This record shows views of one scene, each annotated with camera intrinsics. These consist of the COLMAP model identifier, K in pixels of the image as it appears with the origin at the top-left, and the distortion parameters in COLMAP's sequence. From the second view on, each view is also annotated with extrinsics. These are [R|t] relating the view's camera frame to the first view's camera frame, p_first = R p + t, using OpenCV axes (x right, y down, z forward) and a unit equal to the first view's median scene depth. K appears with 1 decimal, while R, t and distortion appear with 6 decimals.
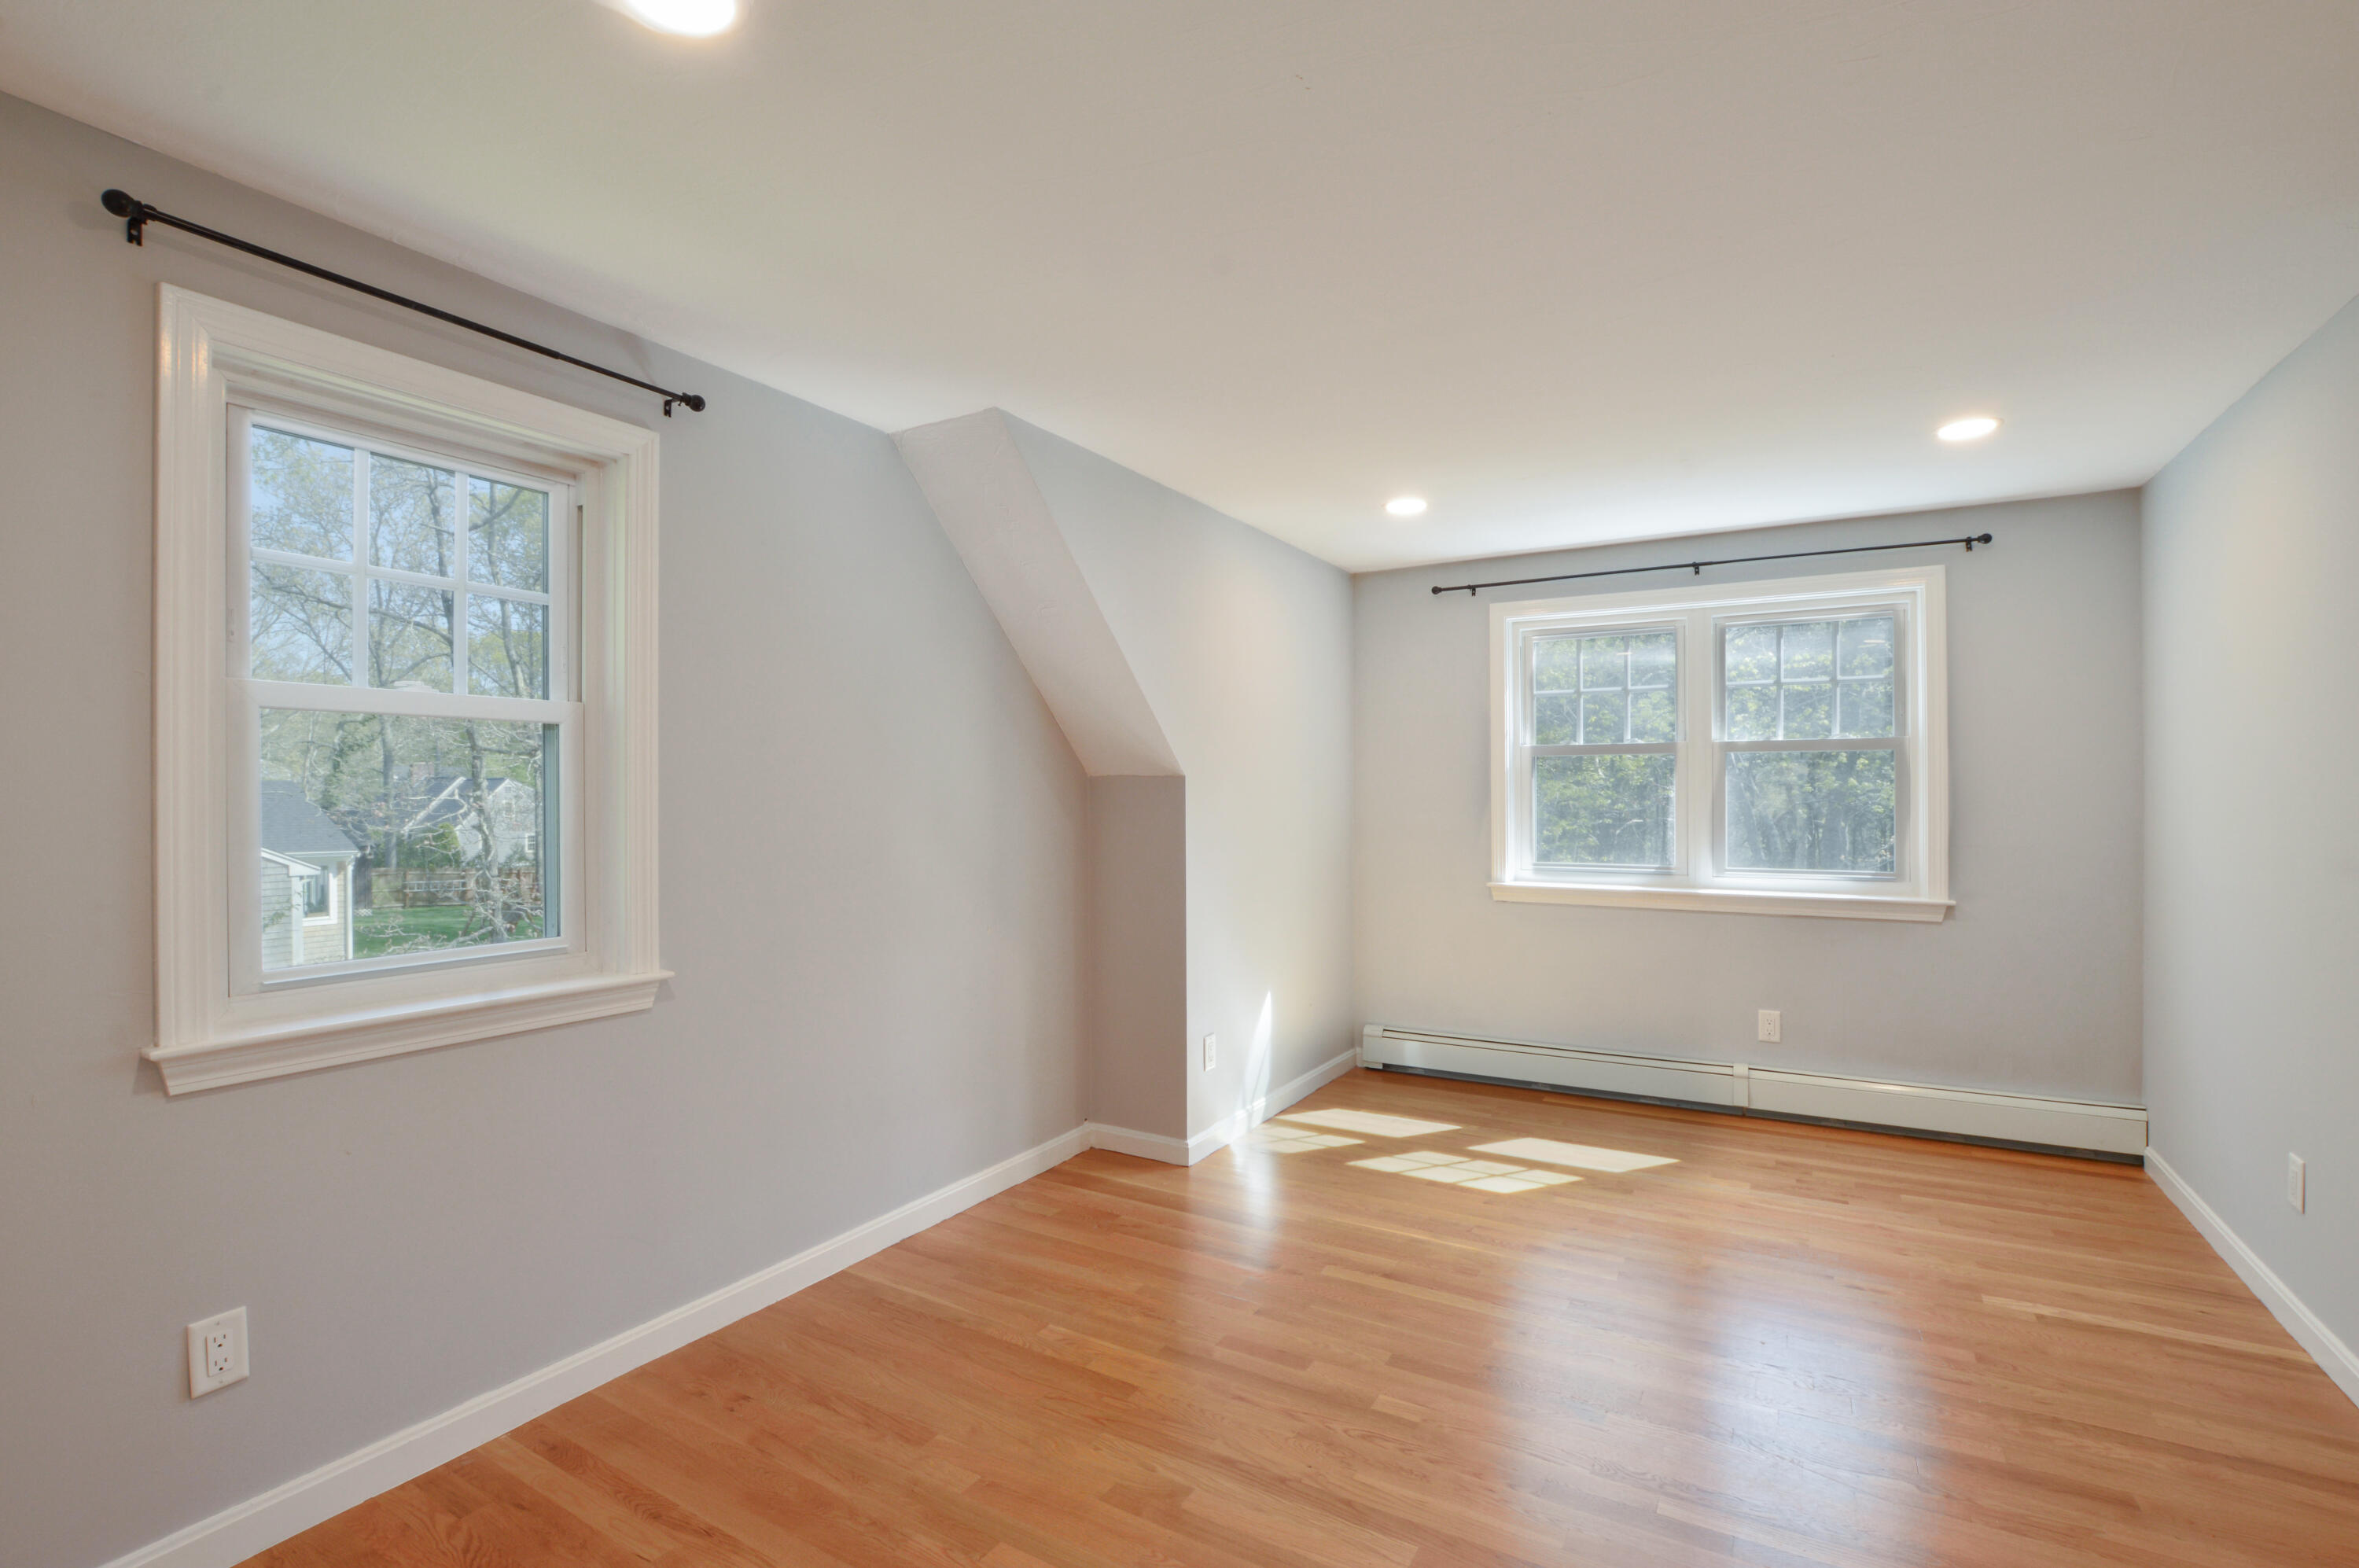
lens RADIAL K [[1056.5, 0, 1186.1], [0, 1056.5, 788.9], [0, 0, 1]] dist [-0.031294, 0.005843]
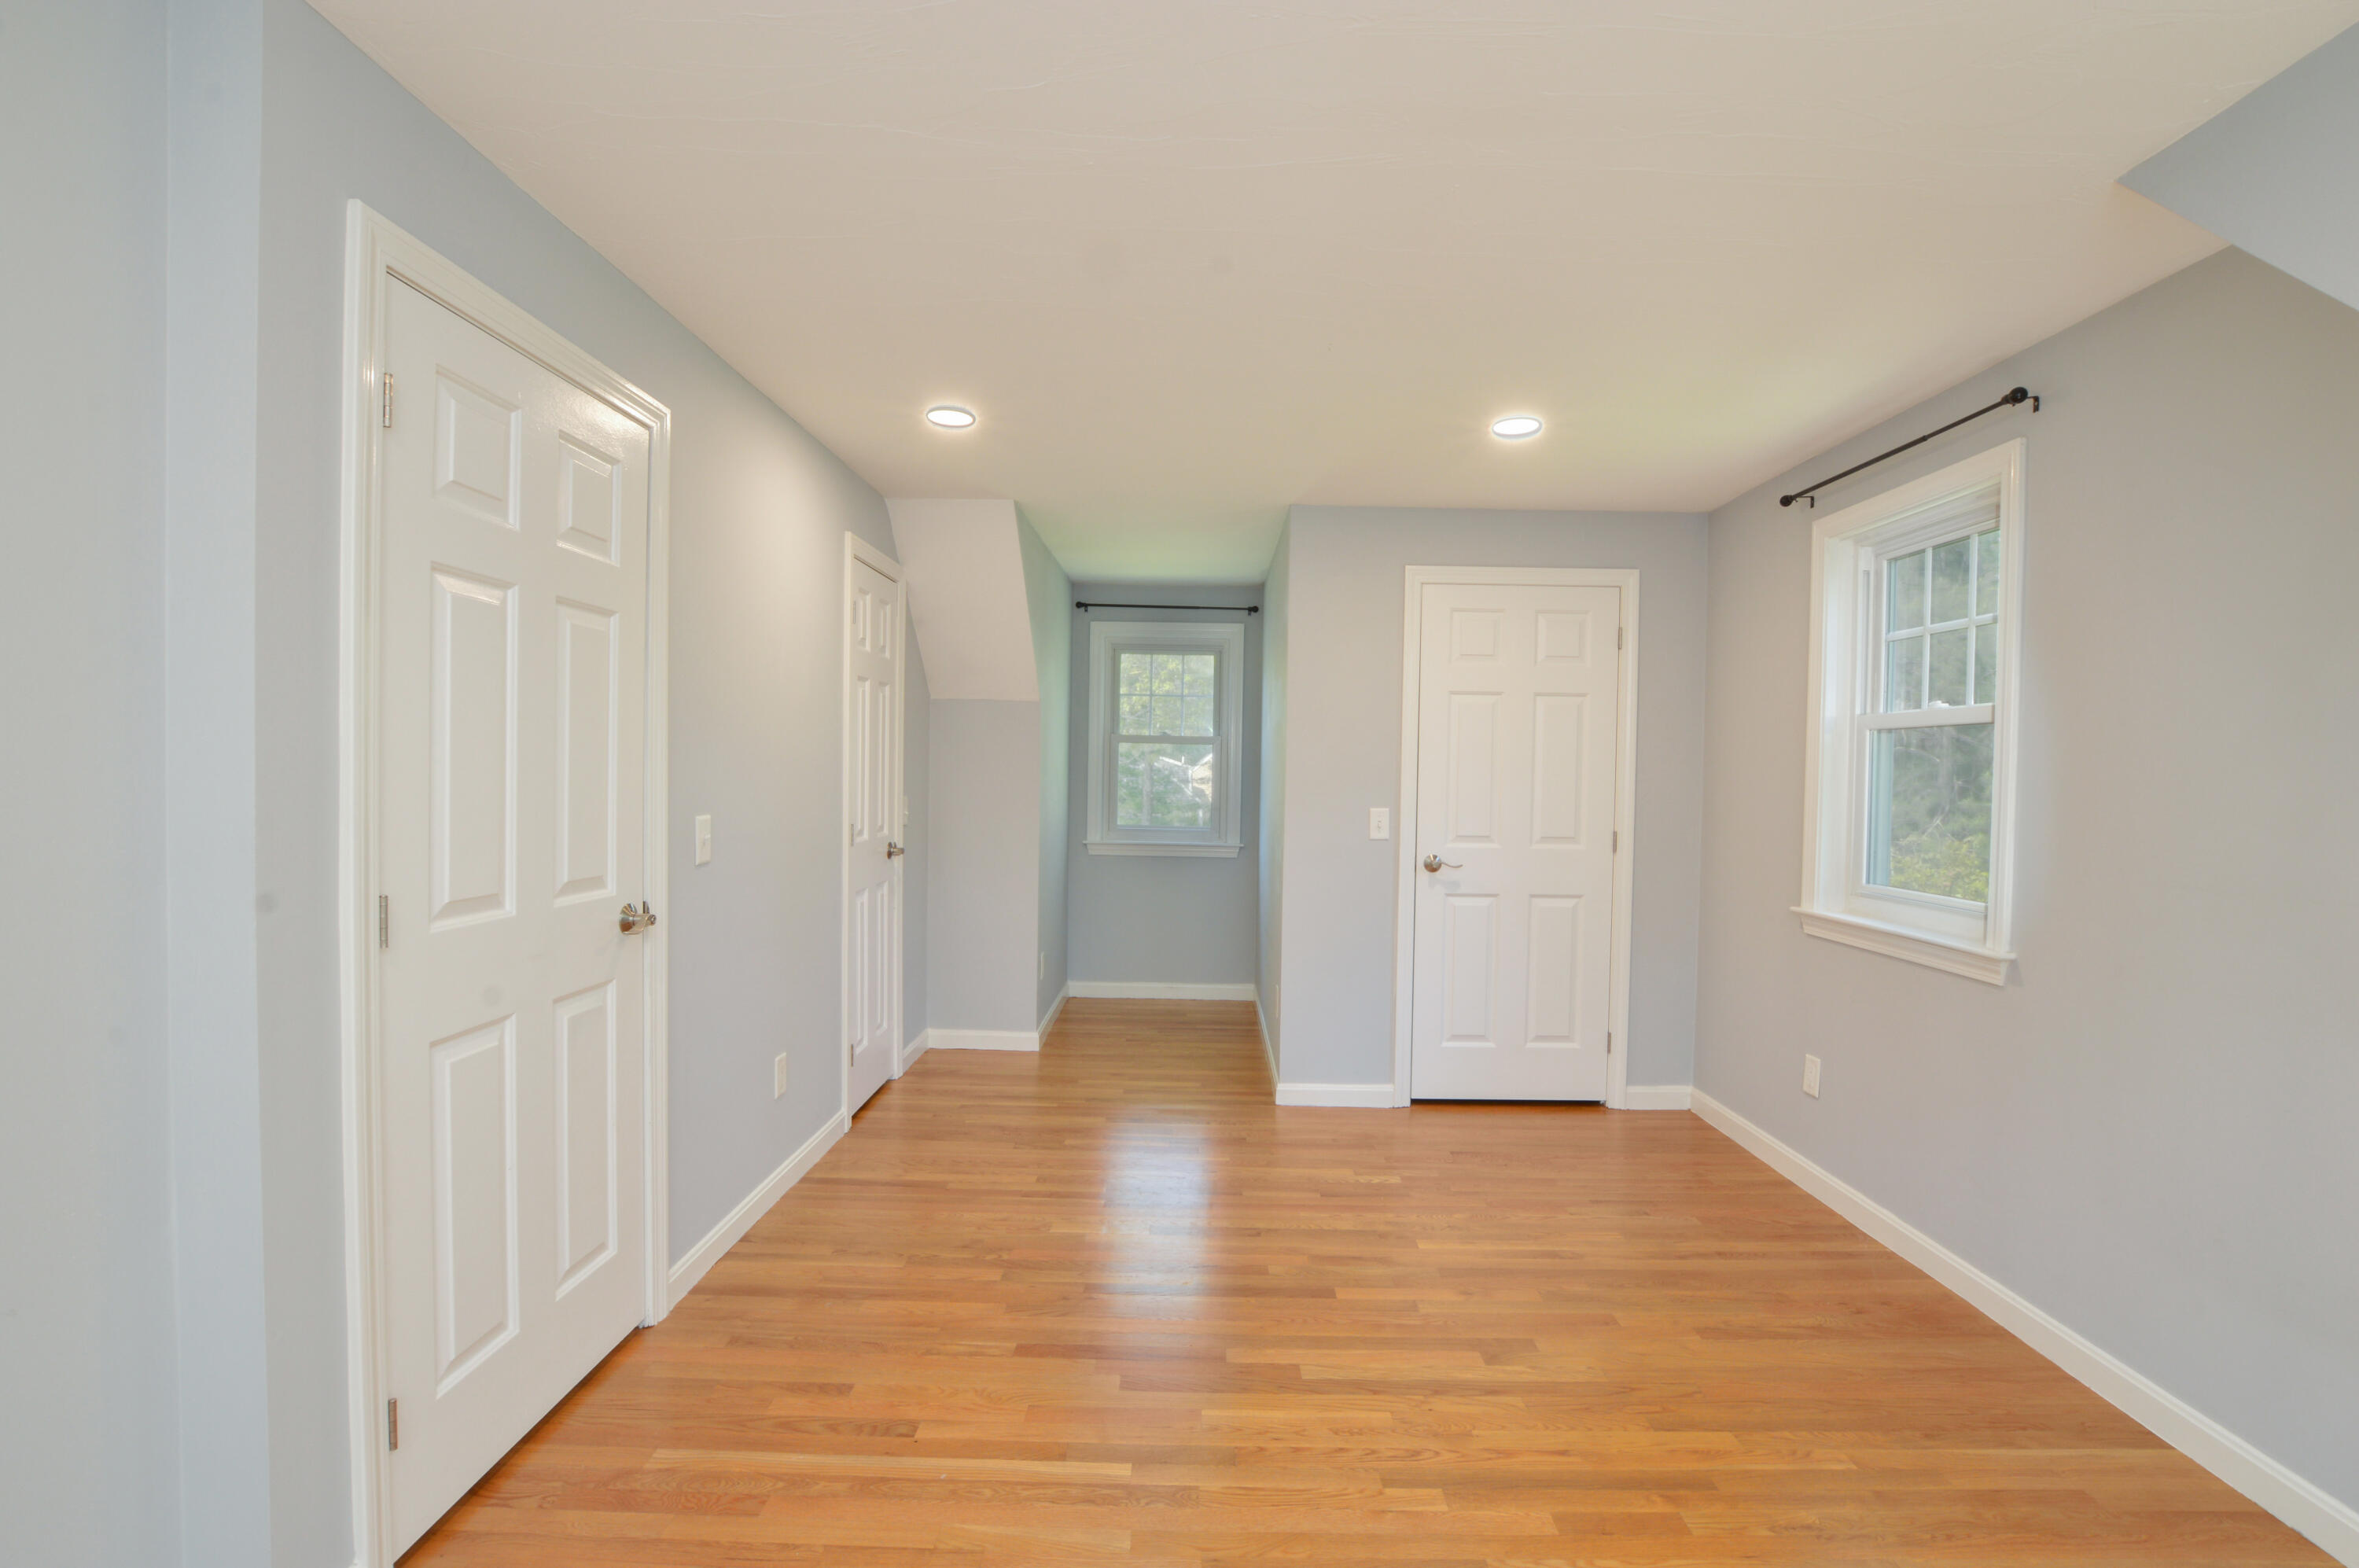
lens RADIAL K [[1014.9, 0, 1187.3], [0, 1014.9, 793.6], [0, 0, 1]] dist [-0.000606, -0.000027]
pose [[-0.869578, 0.001095, -0.493794, 0.795904], [-0.005485, 0.999914, 0.011875, 0.009237], [0.493765, 0.013035, -0.869498, 1.665691]]
